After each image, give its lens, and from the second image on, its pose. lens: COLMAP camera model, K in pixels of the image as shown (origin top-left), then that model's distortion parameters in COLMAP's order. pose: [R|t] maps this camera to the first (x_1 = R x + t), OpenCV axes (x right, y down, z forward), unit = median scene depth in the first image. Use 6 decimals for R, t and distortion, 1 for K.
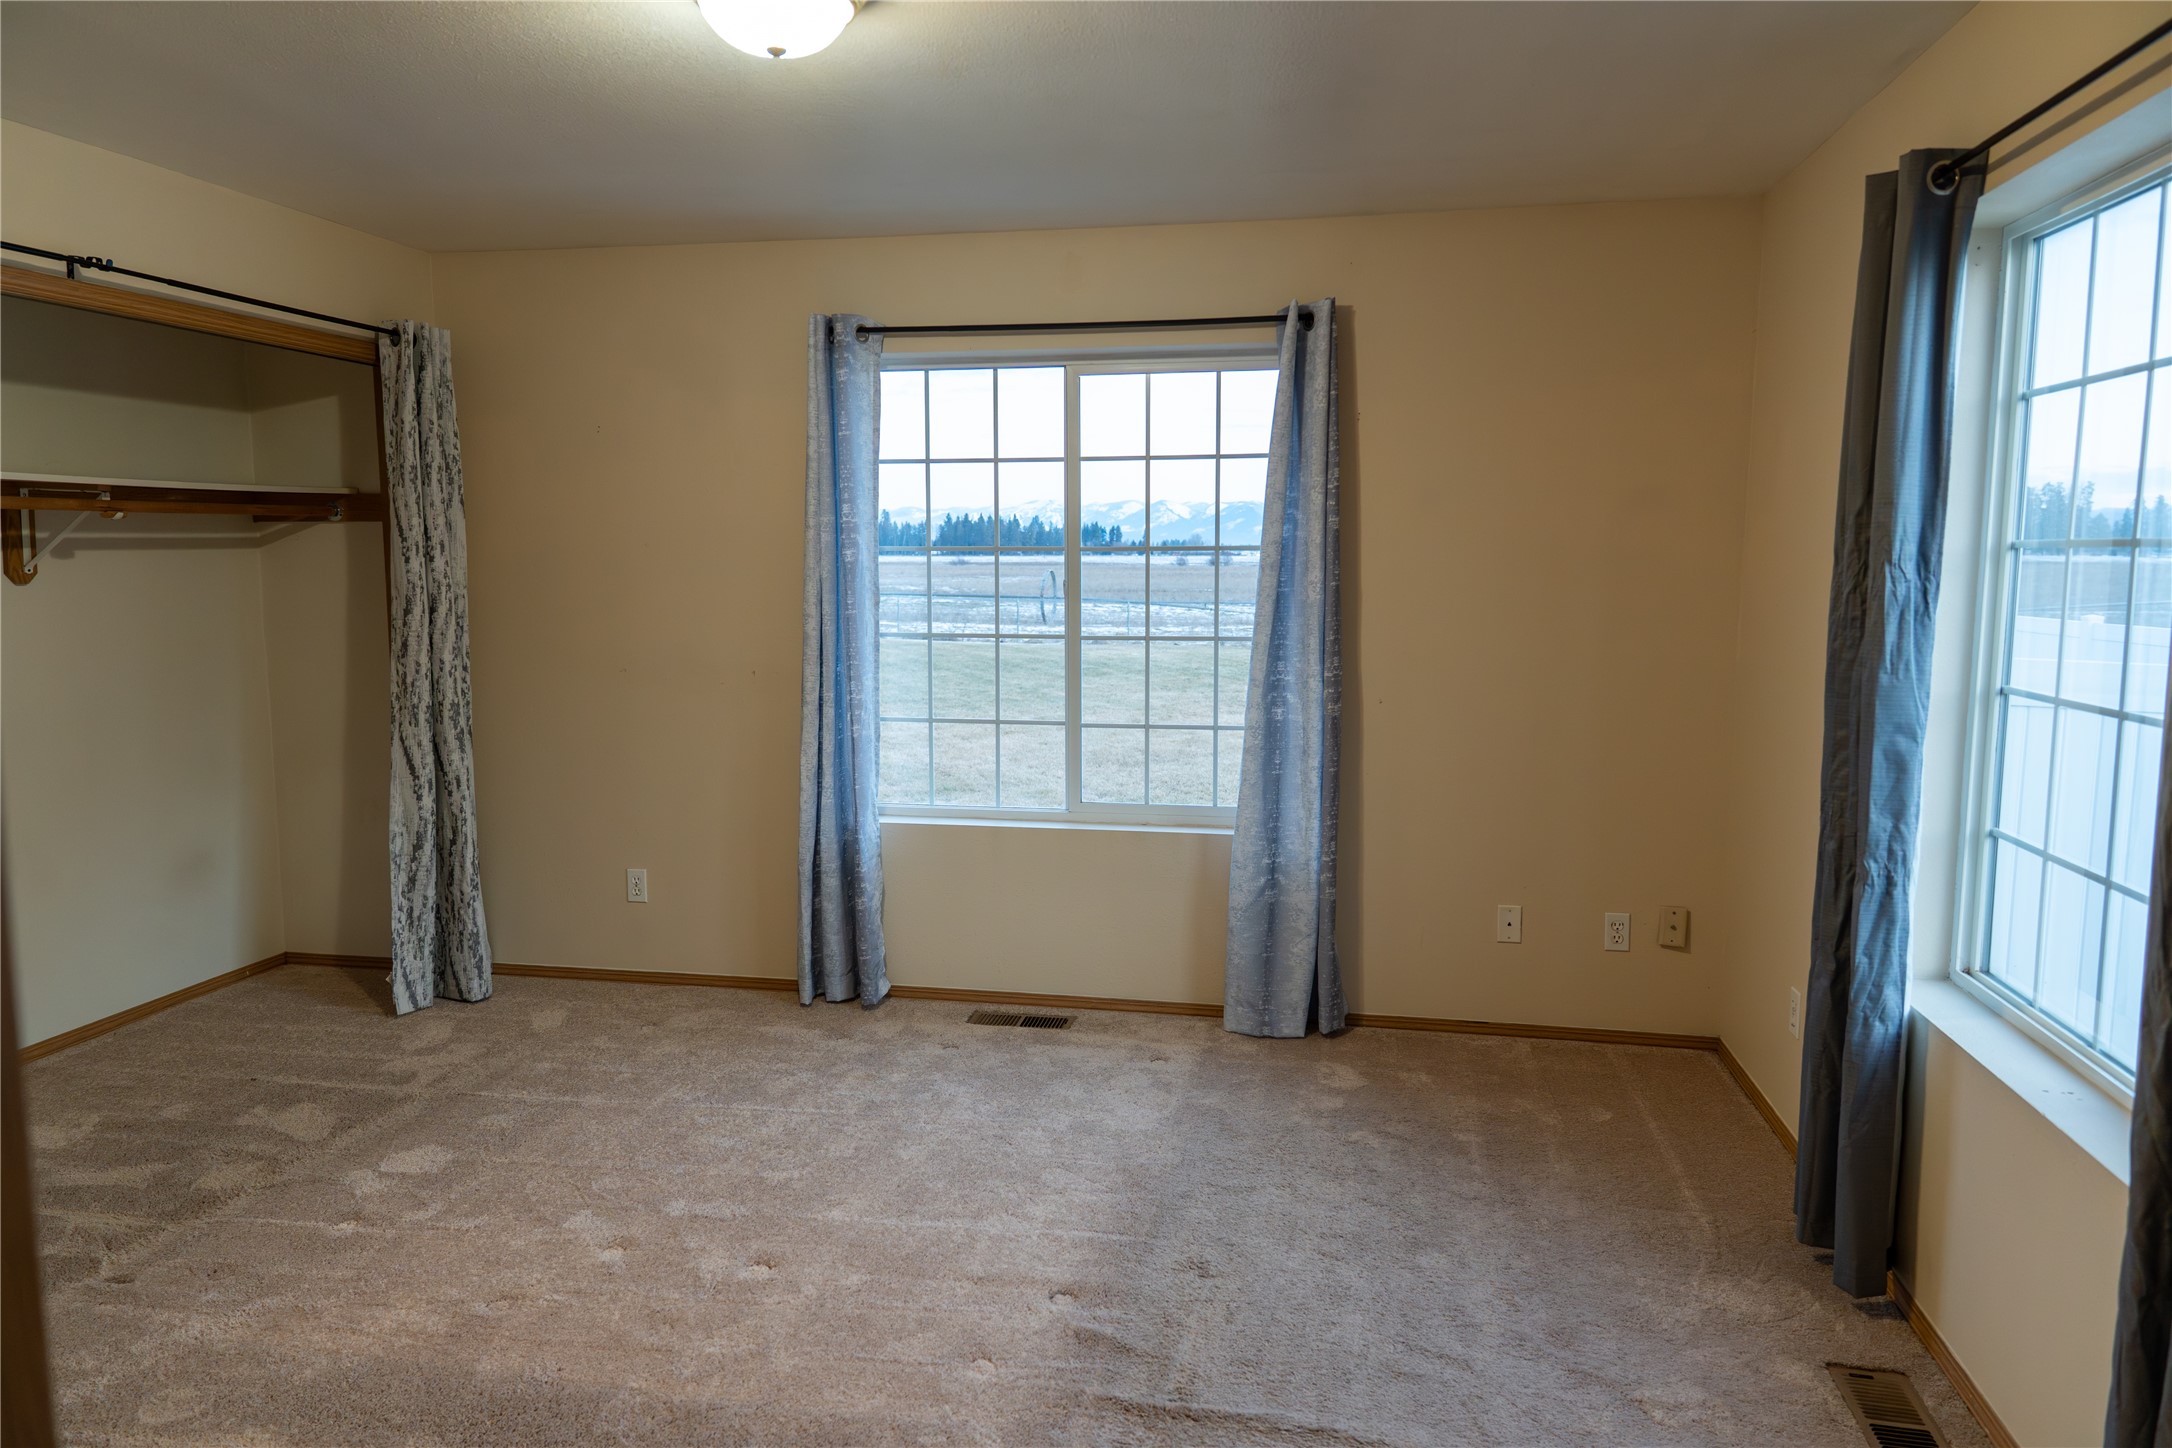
lens RADIAL K [[1423.2, 0, 1083.7], [0, 1423.2, 687.0], [0, 0, 1]] dist [-0.002749, 0.024293]
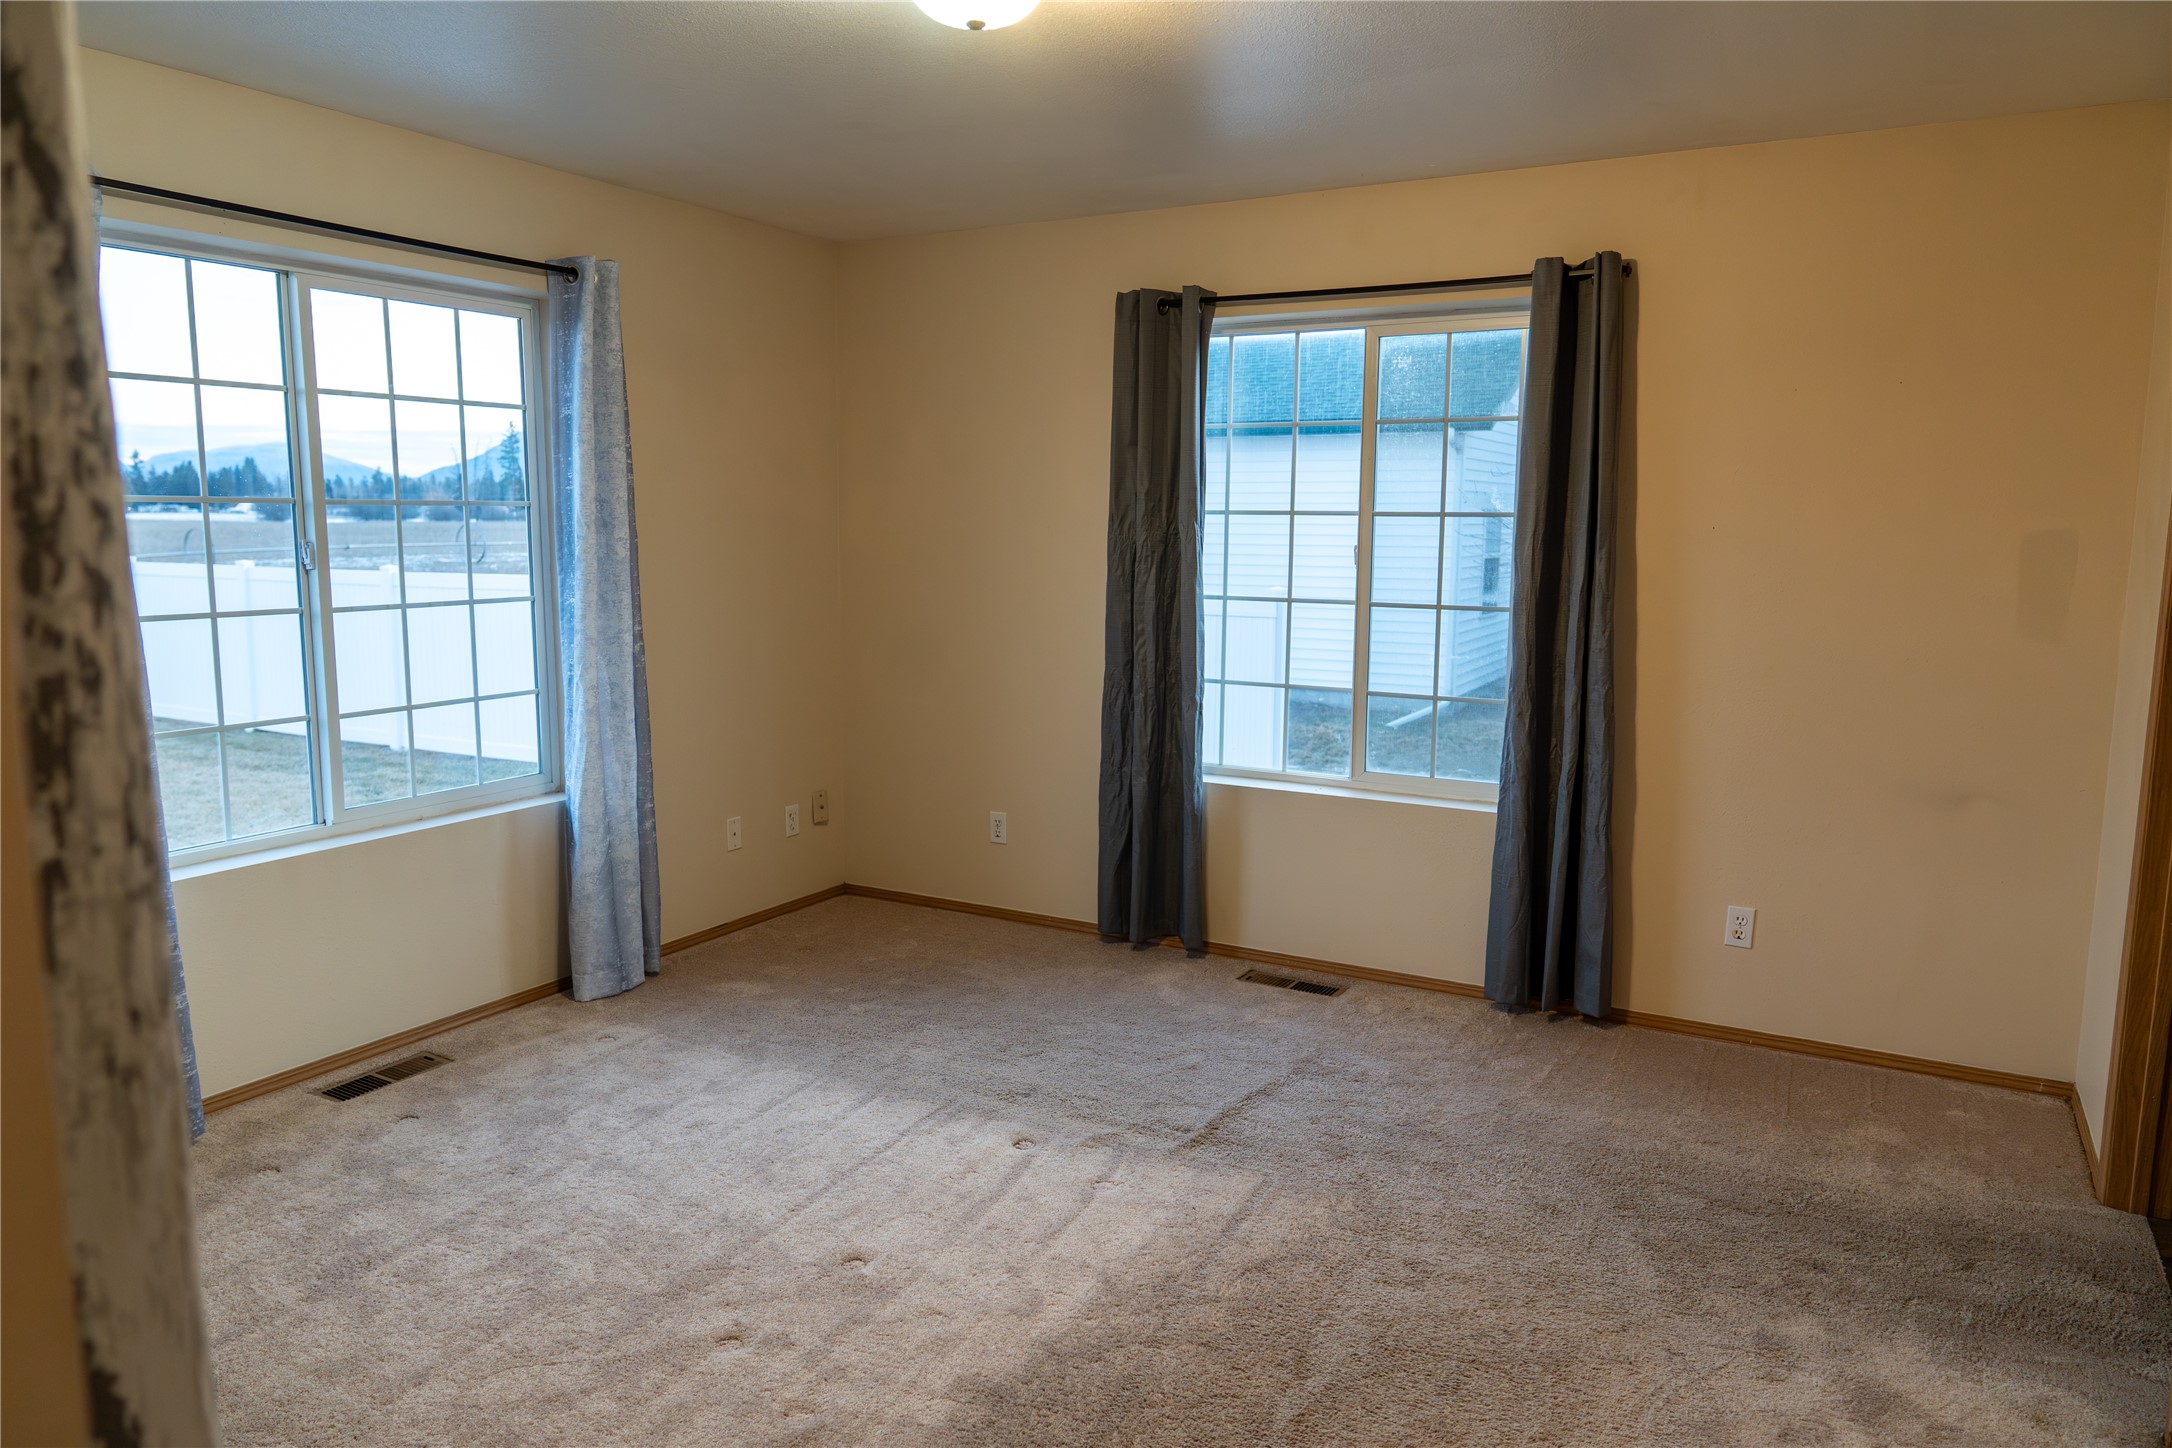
lens RADIAL K [[1460.8, 0, 1085.6], [0, 1460.8, 705.0], [0, 0, 1]] dist [-0.025857, 0.024253]
pose [[0.324652, -0.125068, 0.937528, -0.686660], [0.078352, 0.991368, 0.105119, -0.037738], [-0.942583, 0.039330, 0.331649, 0.329473]]
